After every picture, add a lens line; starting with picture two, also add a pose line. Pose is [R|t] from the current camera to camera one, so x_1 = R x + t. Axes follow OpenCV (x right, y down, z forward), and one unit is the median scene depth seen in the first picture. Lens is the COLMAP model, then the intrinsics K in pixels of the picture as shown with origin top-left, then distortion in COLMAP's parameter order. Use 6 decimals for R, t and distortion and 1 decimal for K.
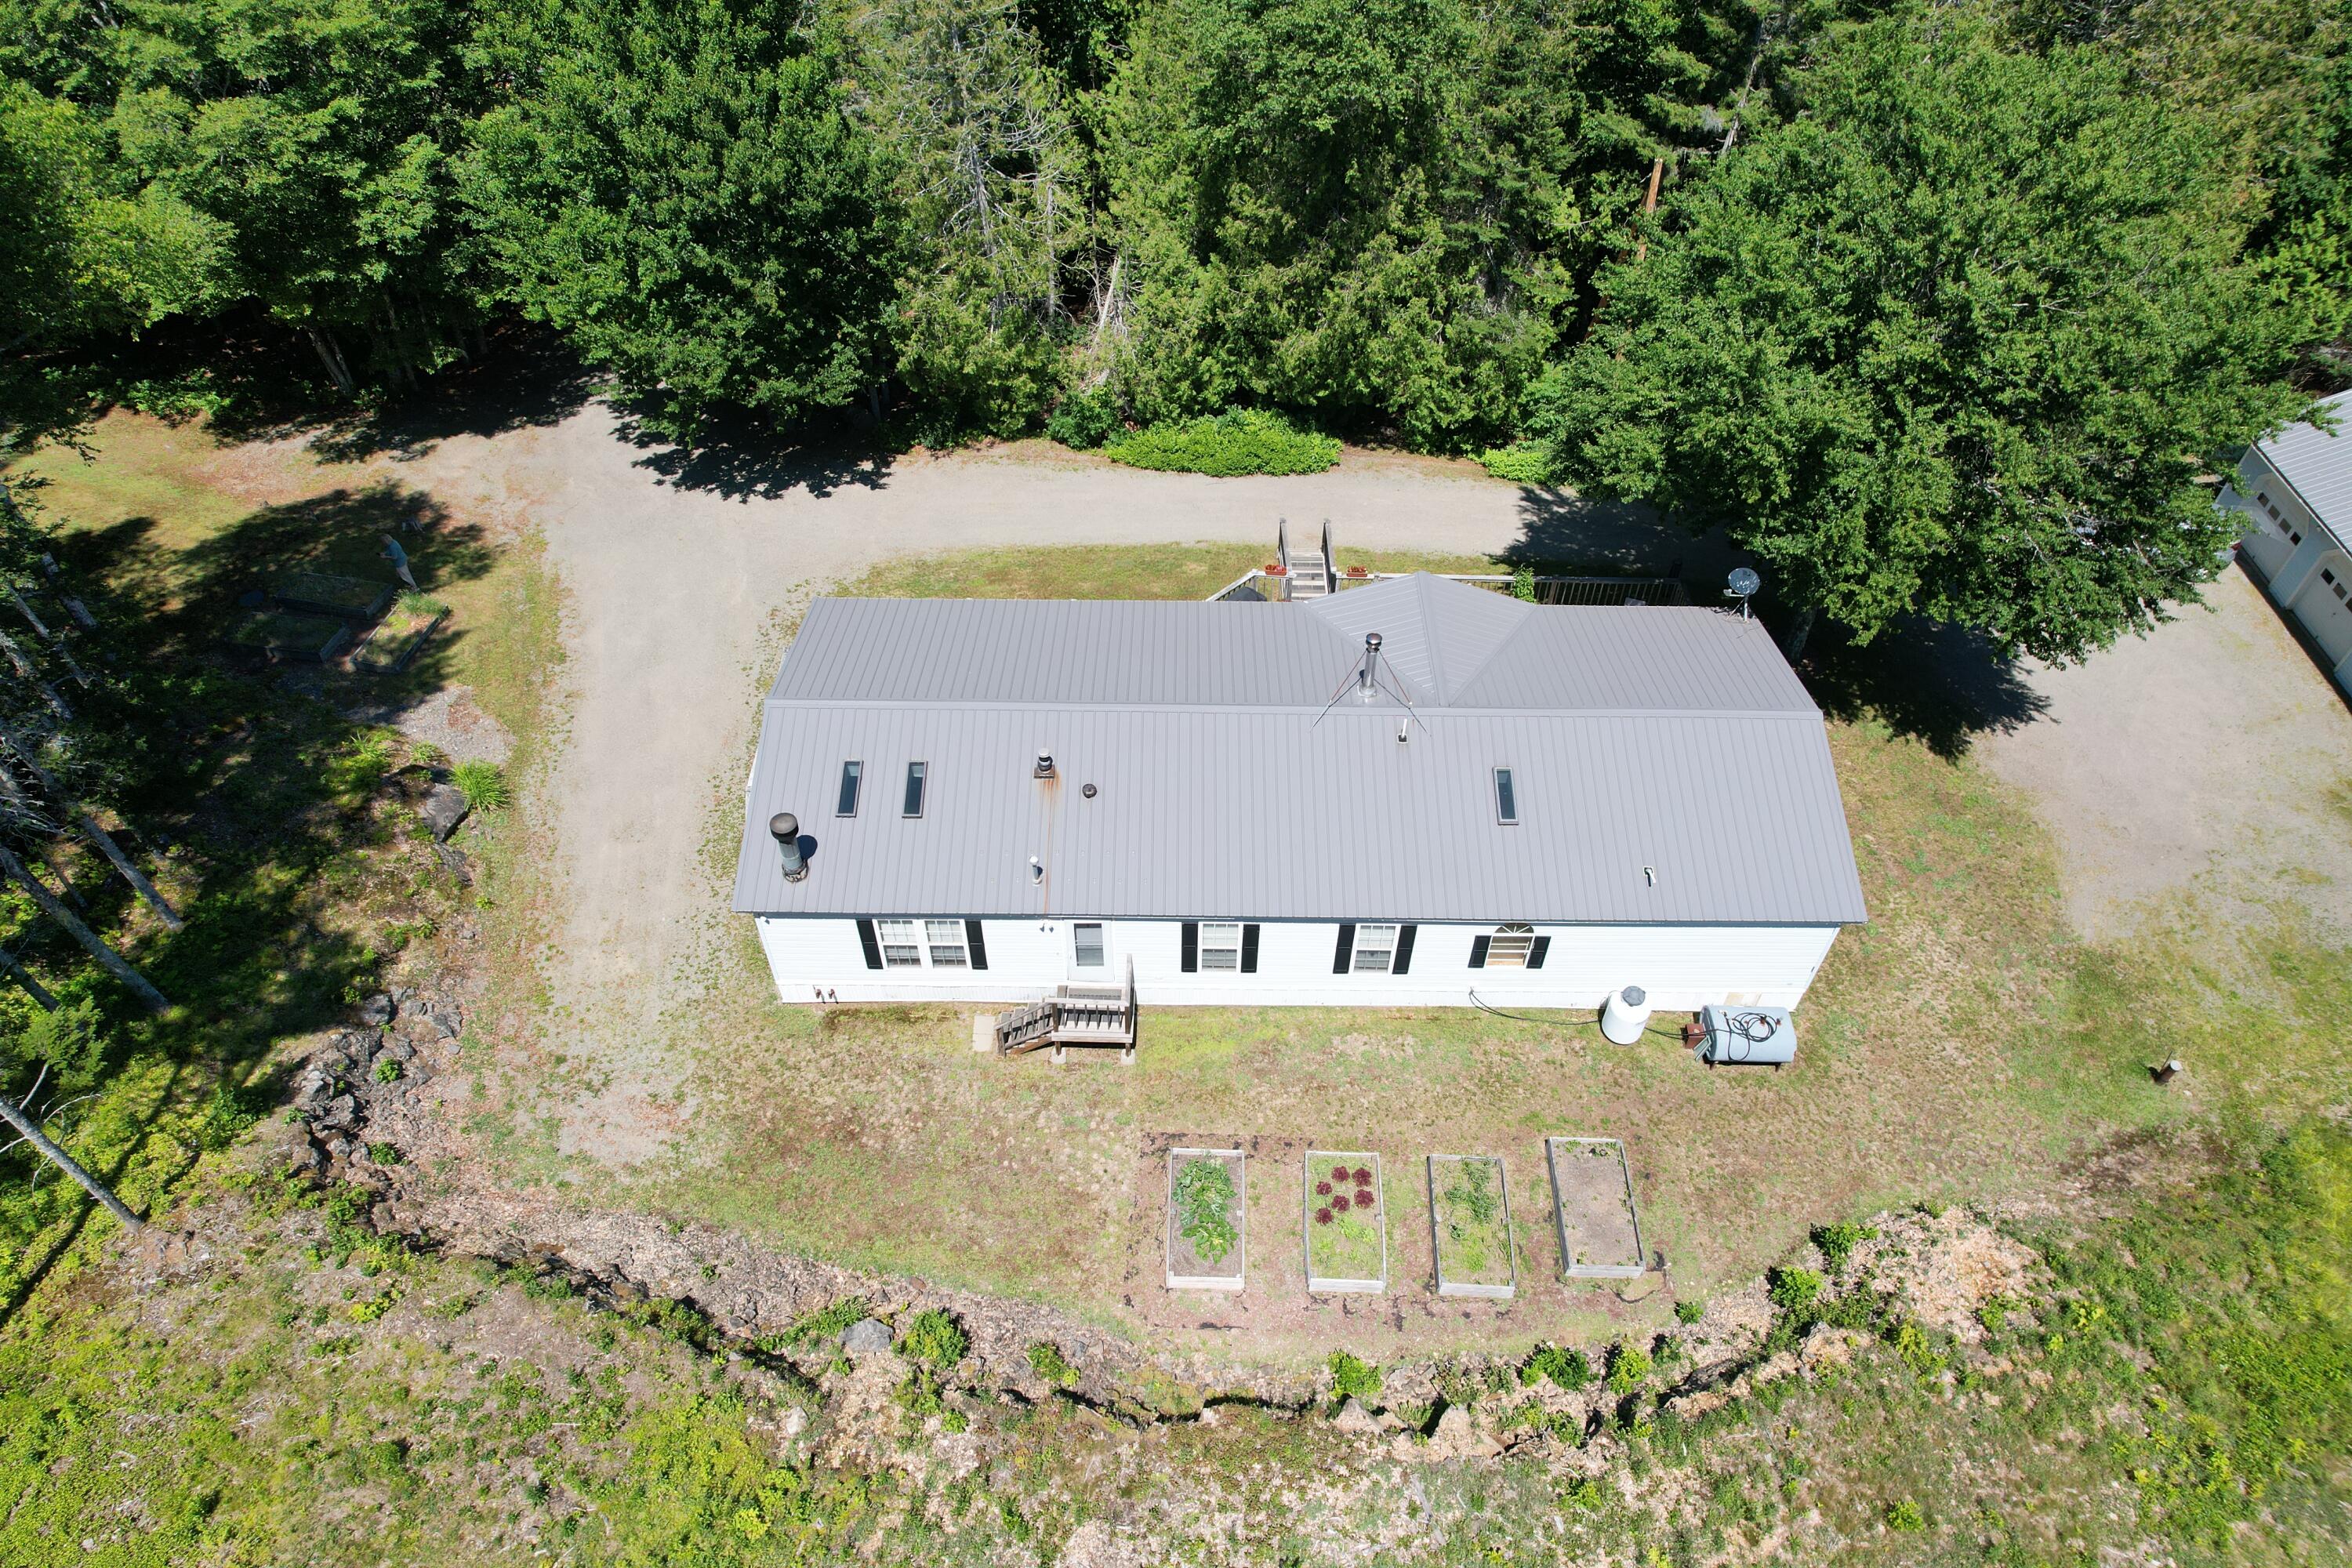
lens RADIAL K [[1504.5, 0, 1182.7], [0, 1504.5, 791.0], [0, 0, 1]] dist [-0.077405, 0.069683]
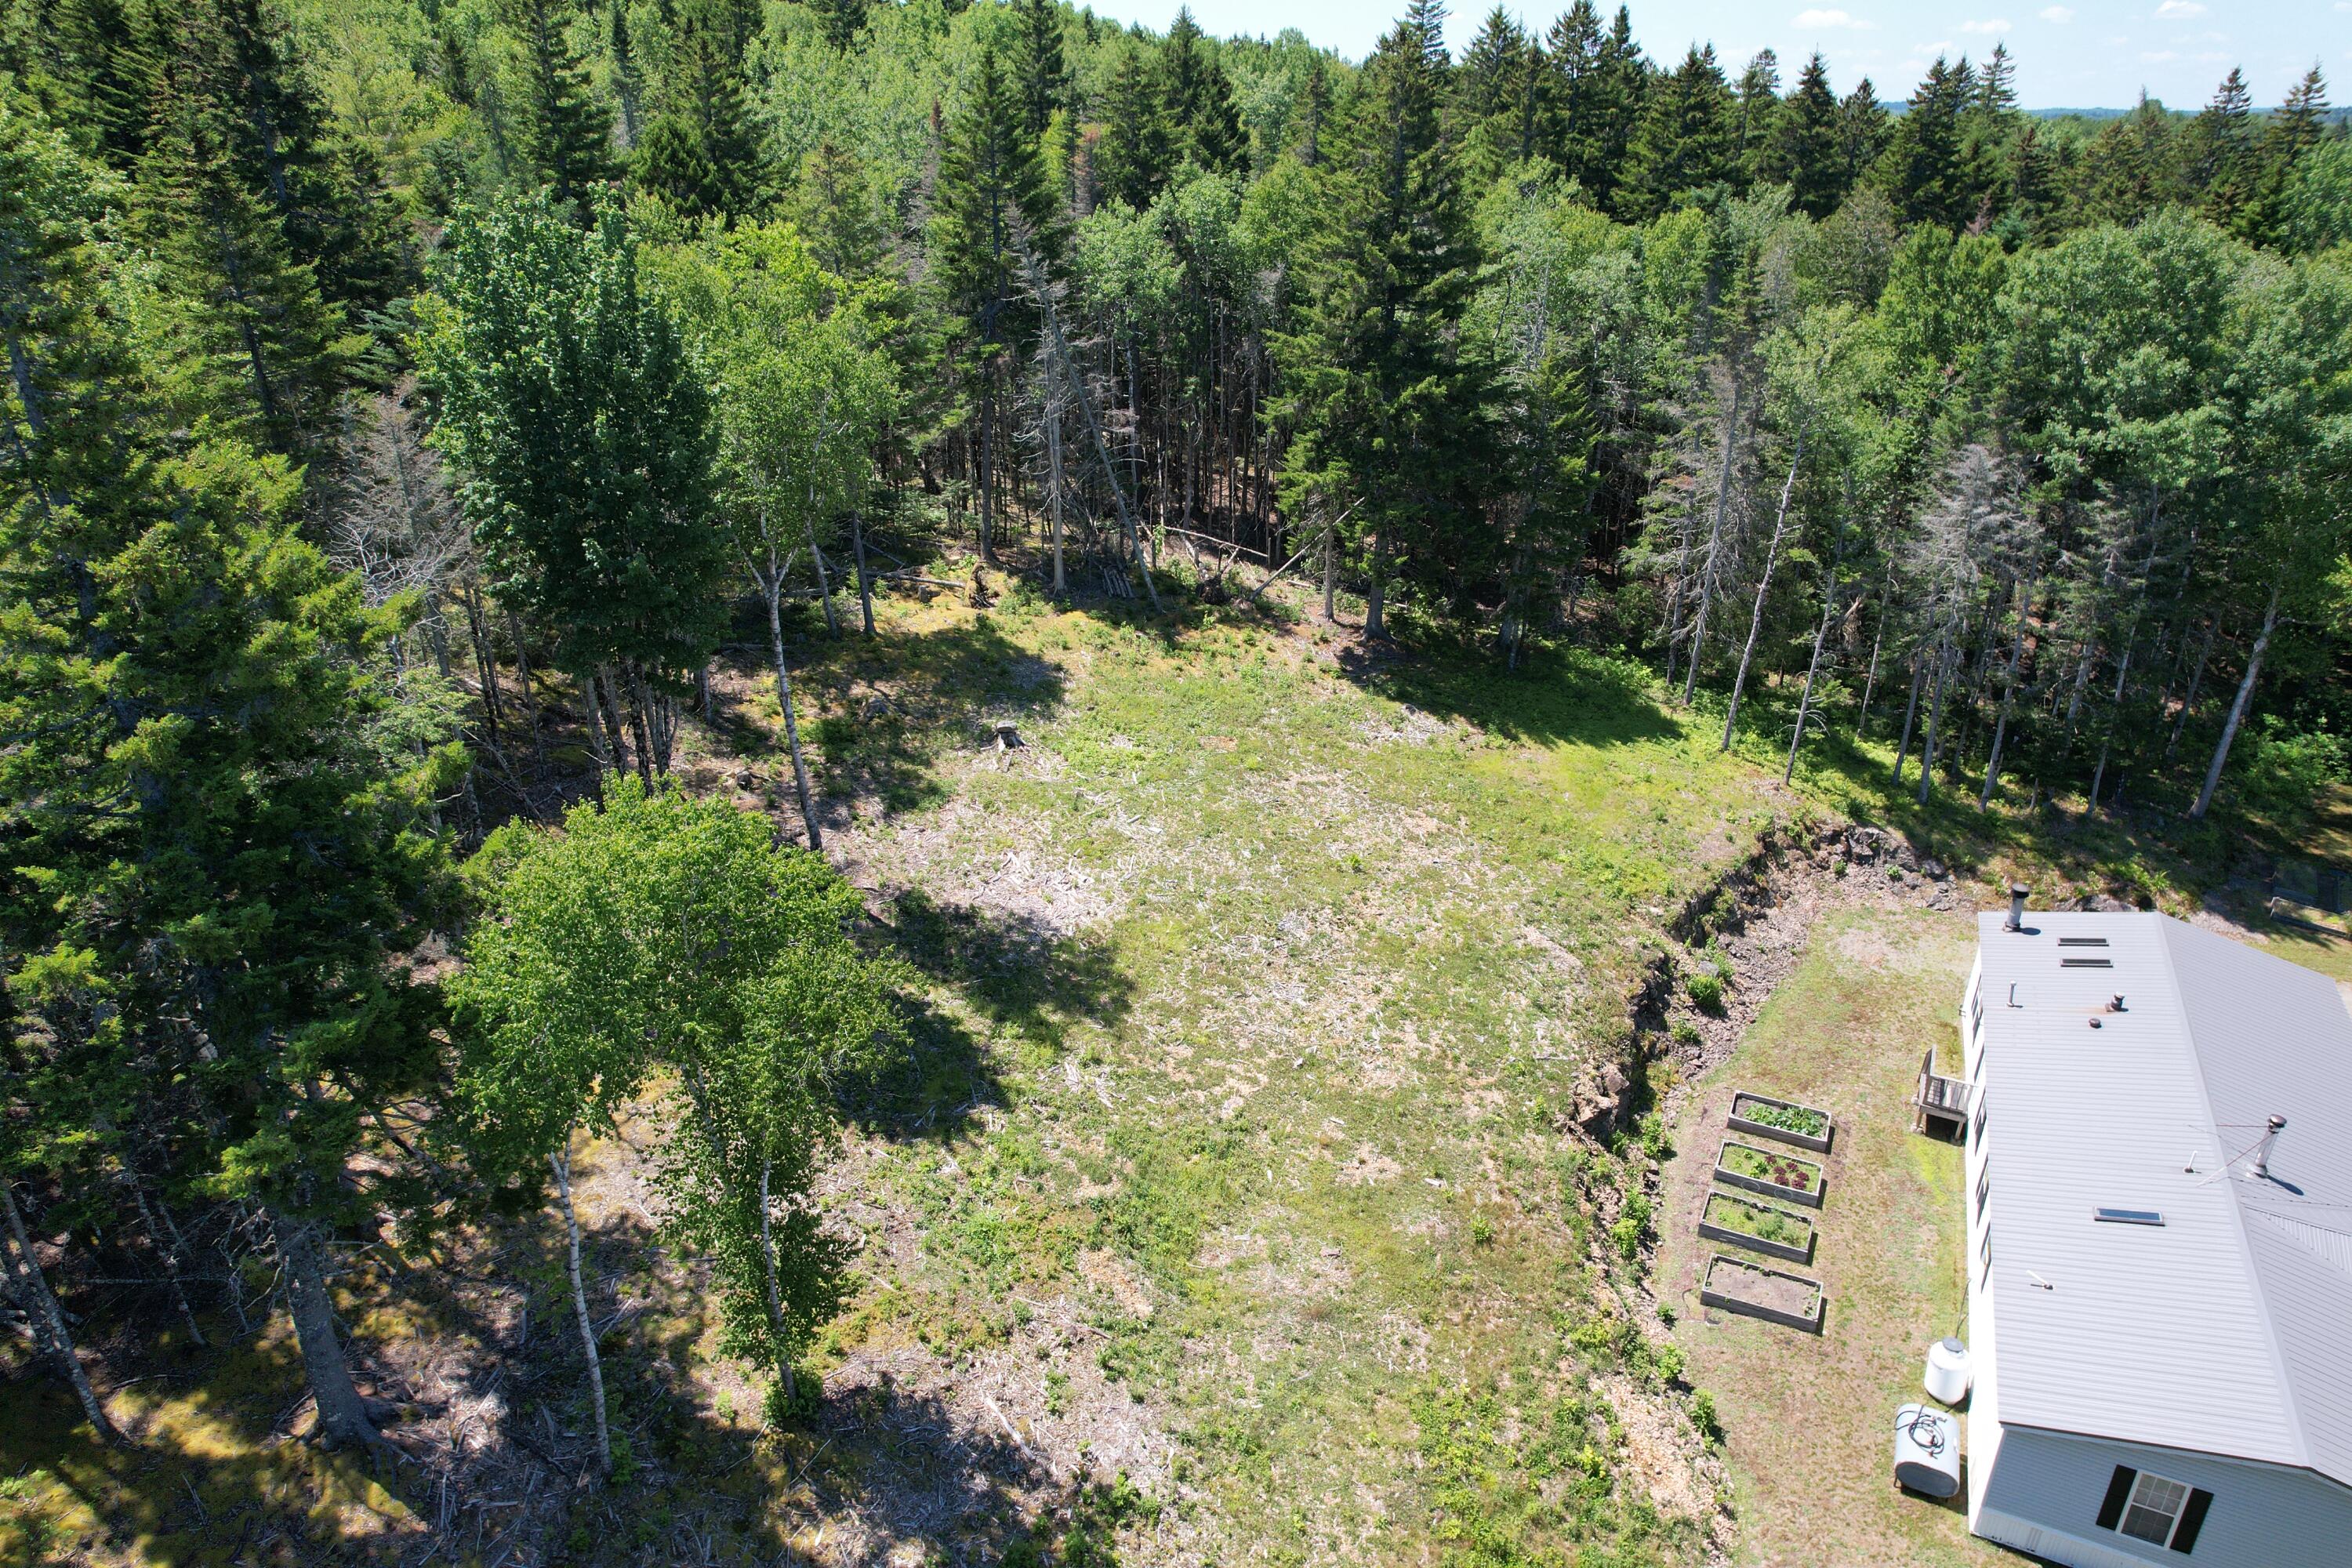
lens RADIAL K [[1504.5, 0, 1231.2], [0, 1504.5, 794.9], [0, 0, 1]] dist [-0.077405, 0.069683]
pose [[-0.397930, 0.366239, -0.841142, 1.262612], [-0.677325, 0.501117, 0.538621, -0.286465], [0.618775, 0.784060, 0.048653, 0.296442]]
